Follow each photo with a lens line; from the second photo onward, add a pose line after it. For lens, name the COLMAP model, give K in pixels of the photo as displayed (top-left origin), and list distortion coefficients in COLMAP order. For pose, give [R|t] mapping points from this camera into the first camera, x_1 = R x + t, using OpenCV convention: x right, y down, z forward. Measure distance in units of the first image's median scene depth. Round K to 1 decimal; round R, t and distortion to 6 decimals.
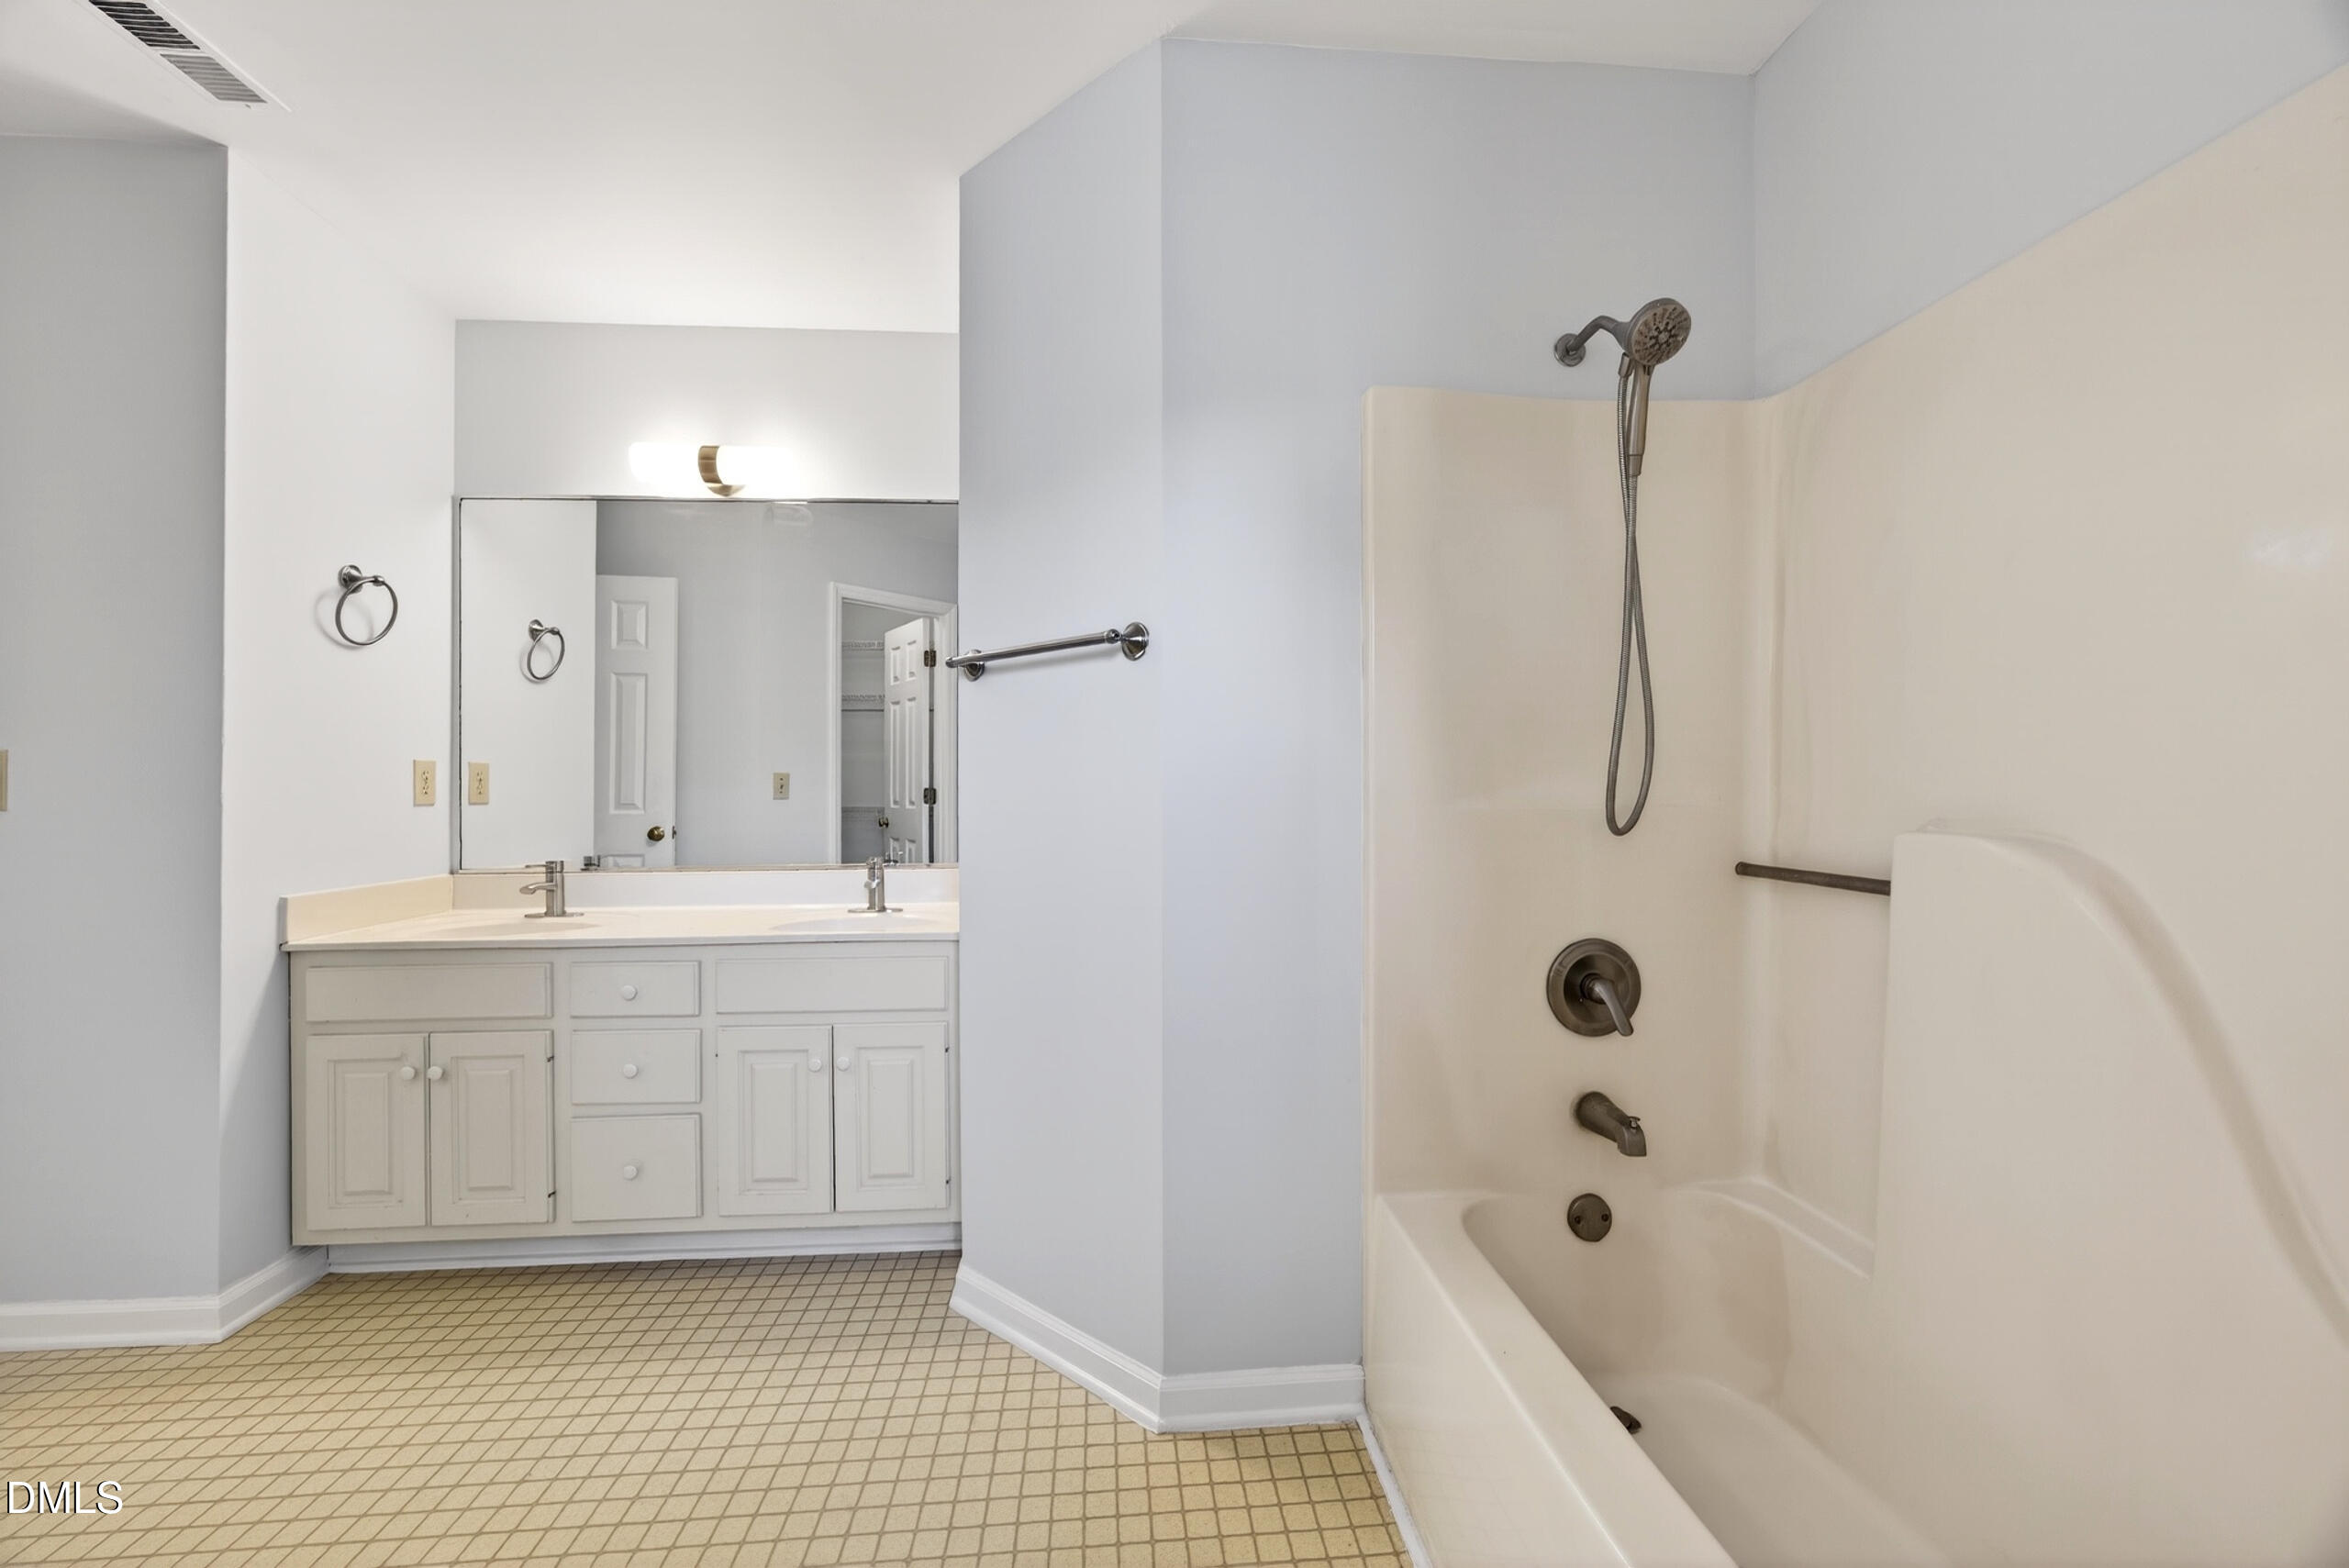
lens RADIAL K [[910.4, 0, 1169.8], [0, 910.4, 785.2], [0, 0, 1]] dist [-0.007911, 0.001785]
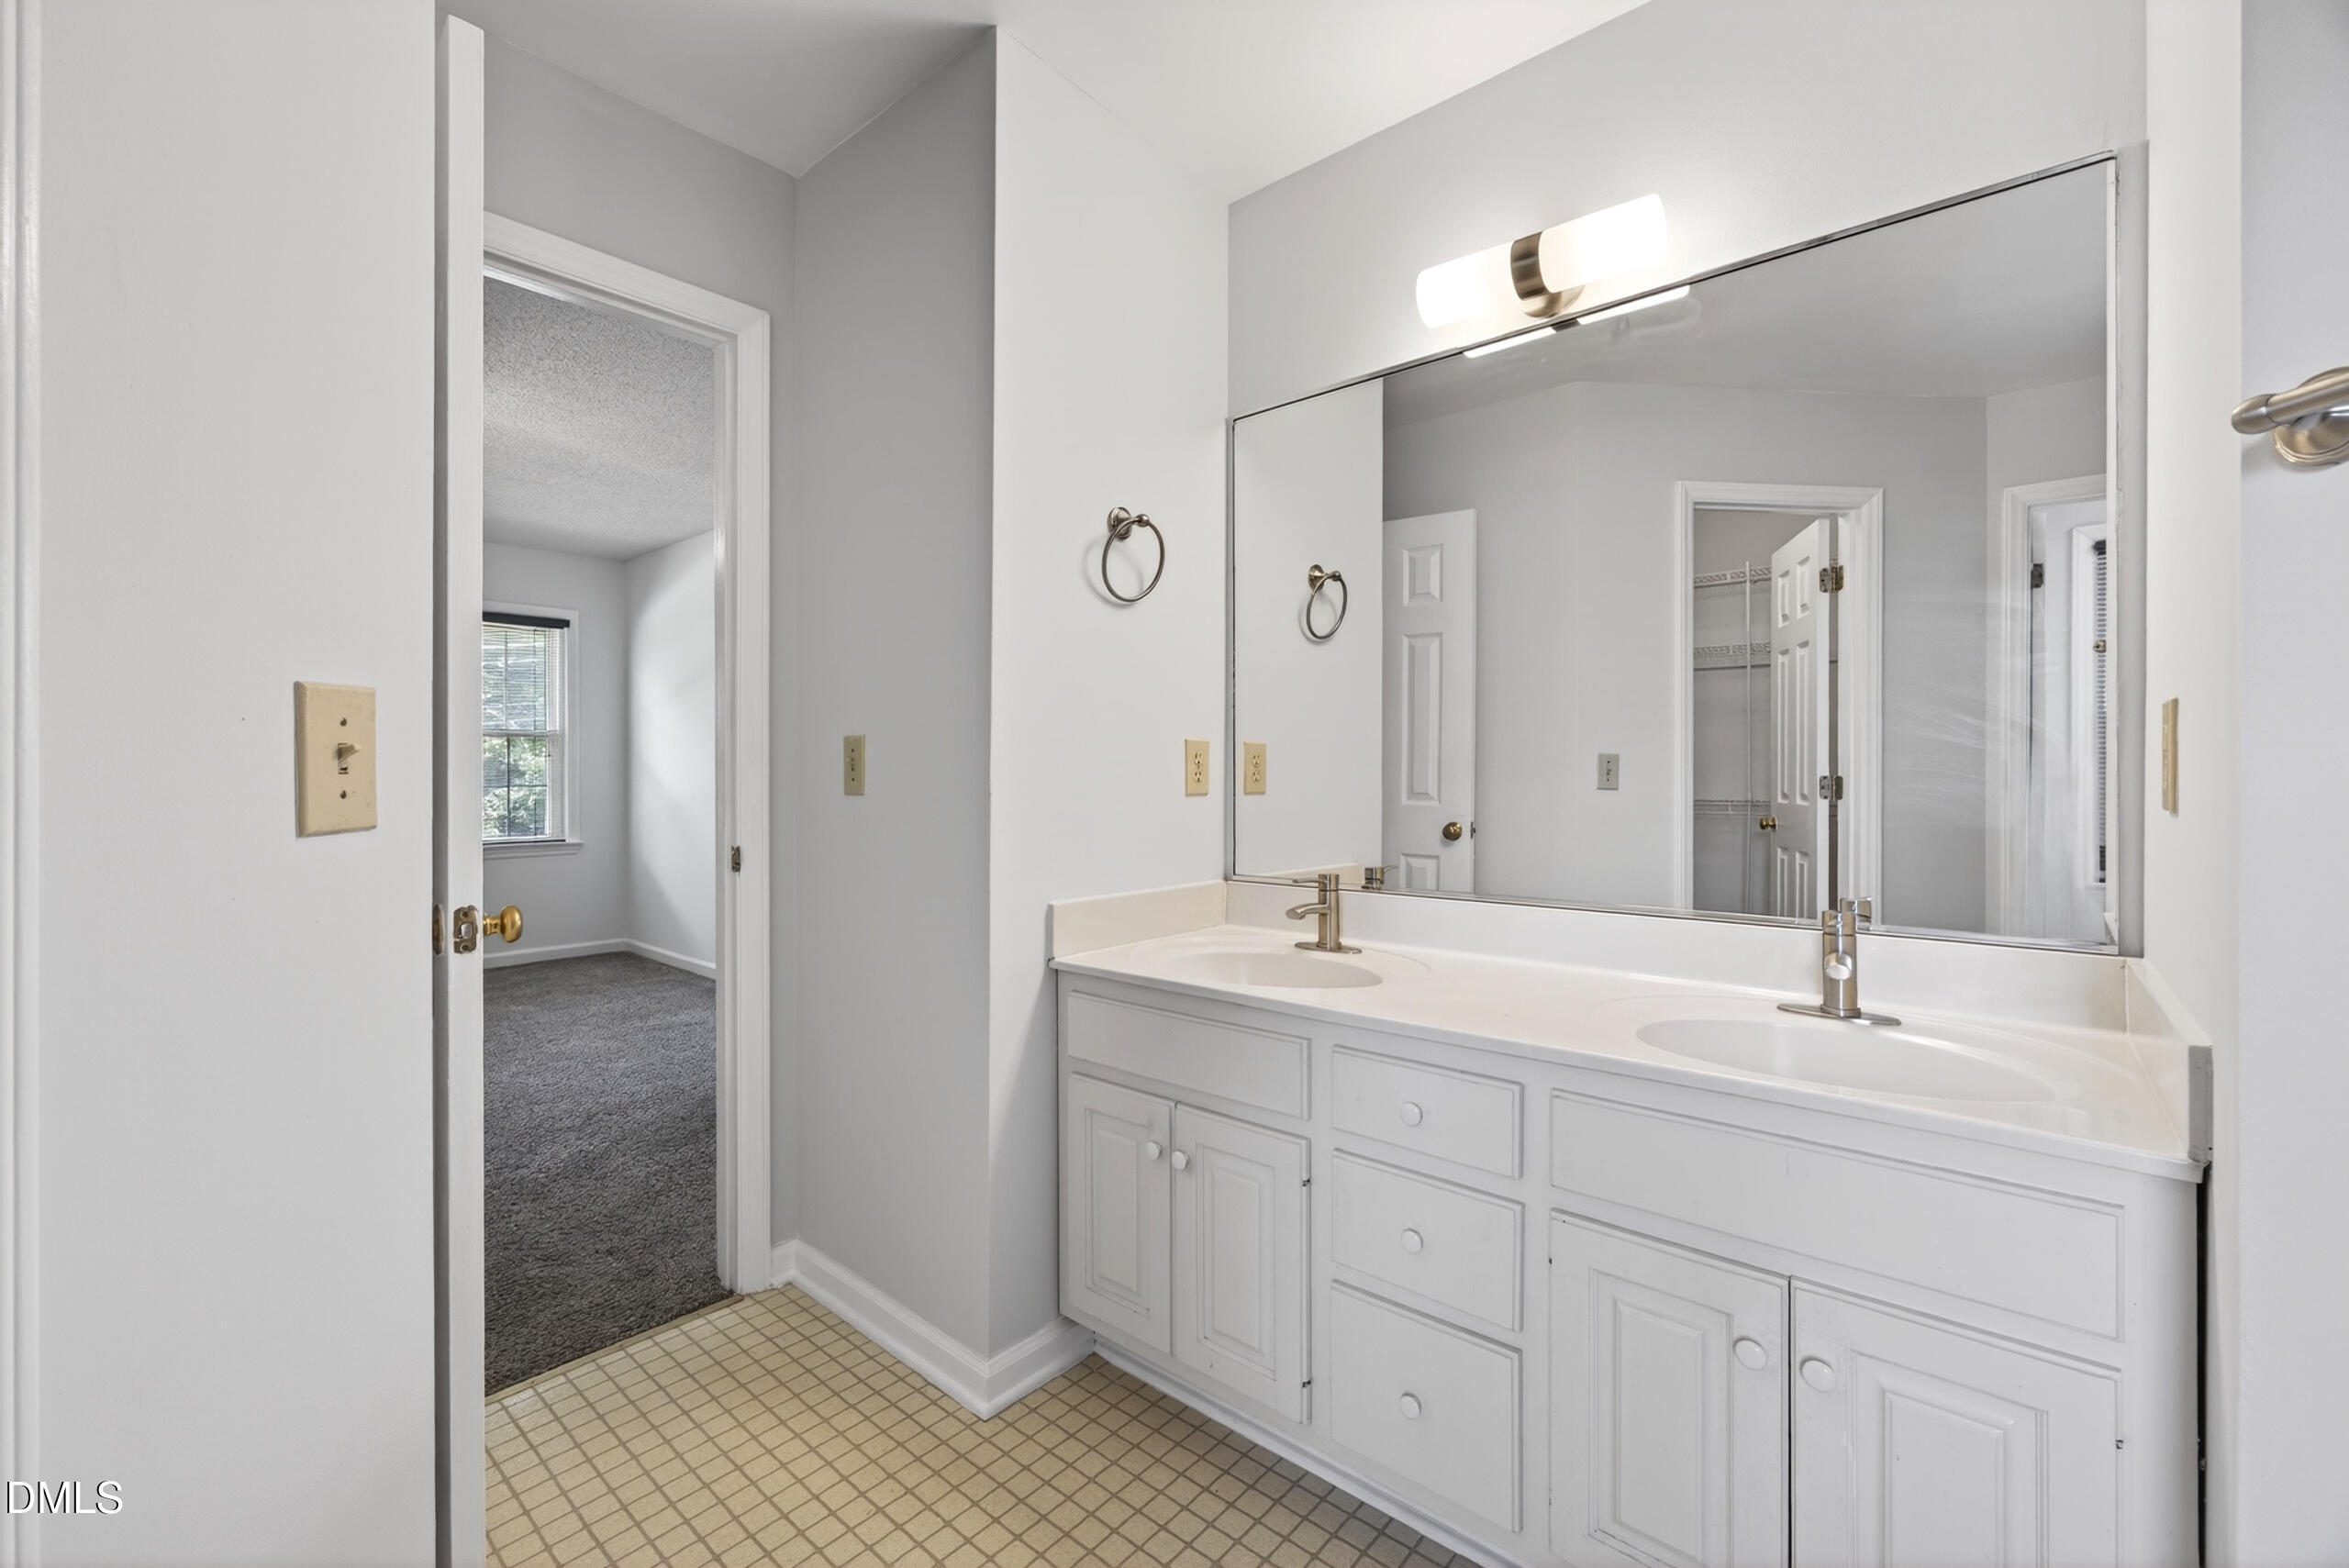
lens RADIAL K [[961.6, 0, 1167.8], [0, 961.6, 772.8], [0, 0, 1]] dist [-0.019590, 0.000453]
pose [[0.695060, 0.004098, -0.718940, -0.207205], [-0.001268, 0.999989, 0.004474, -0.002313], [0.718951, -0.002198, 0.695057, 0.364116]]
